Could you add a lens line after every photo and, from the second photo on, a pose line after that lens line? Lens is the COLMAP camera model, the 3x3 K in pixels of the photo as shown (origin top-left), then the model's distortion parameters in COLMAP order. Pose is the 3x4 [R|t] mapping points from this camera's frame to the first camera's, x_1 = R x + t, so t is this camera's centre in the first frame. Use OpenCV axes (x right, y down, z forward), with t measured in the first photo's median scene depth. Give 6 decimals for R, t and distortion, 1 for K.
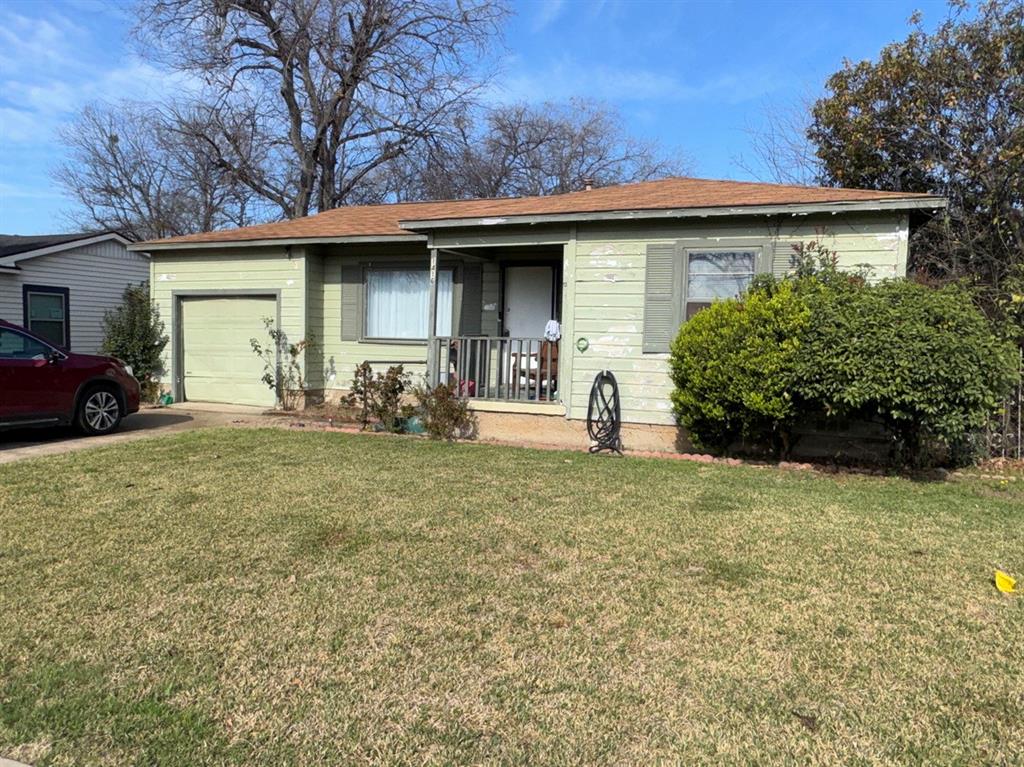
lens RADIAL K [[715.0, 0, 512.0], [0, 715.0, 385.1], [0, 0, 1]] dist [-0.007708, -0.001611]
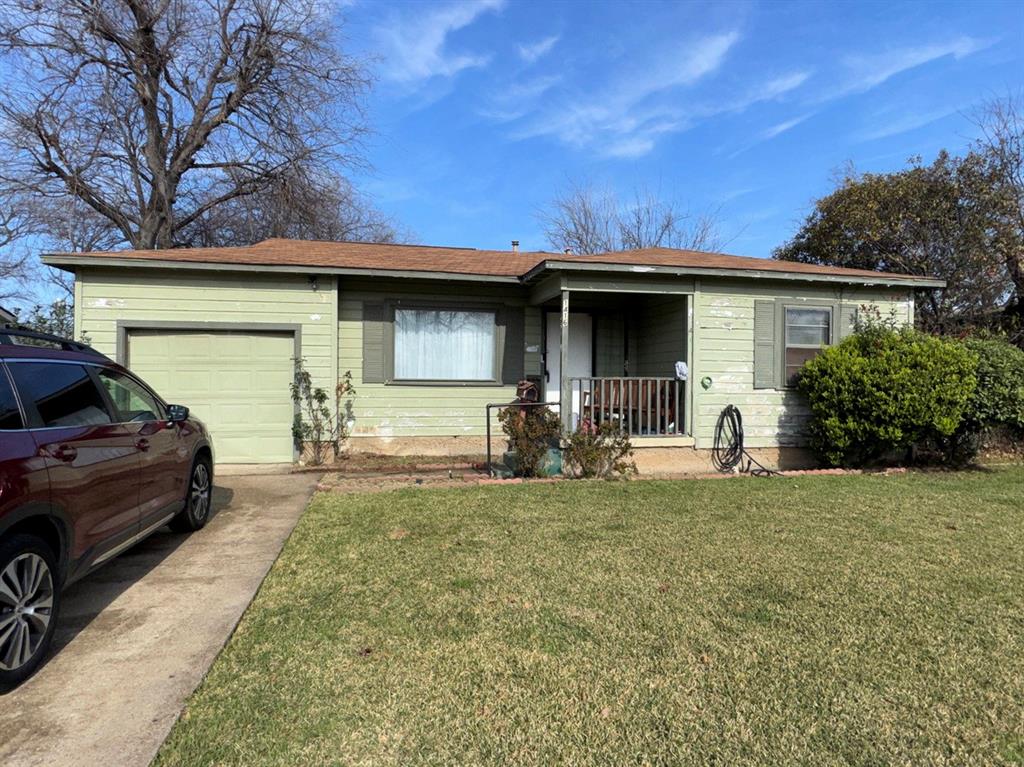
lens RADIAL K [[566.5, 0, 512.0], [0, 566.5, 381.6], [0, 0, 1]] dist [-0.002272, -0.000887]
pose [[0.843492, -0.016616, 0.536884, -0.637345], [0.046054, 0.998078, -0.041466, -0.034534], [-0.535163, 0.059702, 0.842636, 0.392994]]
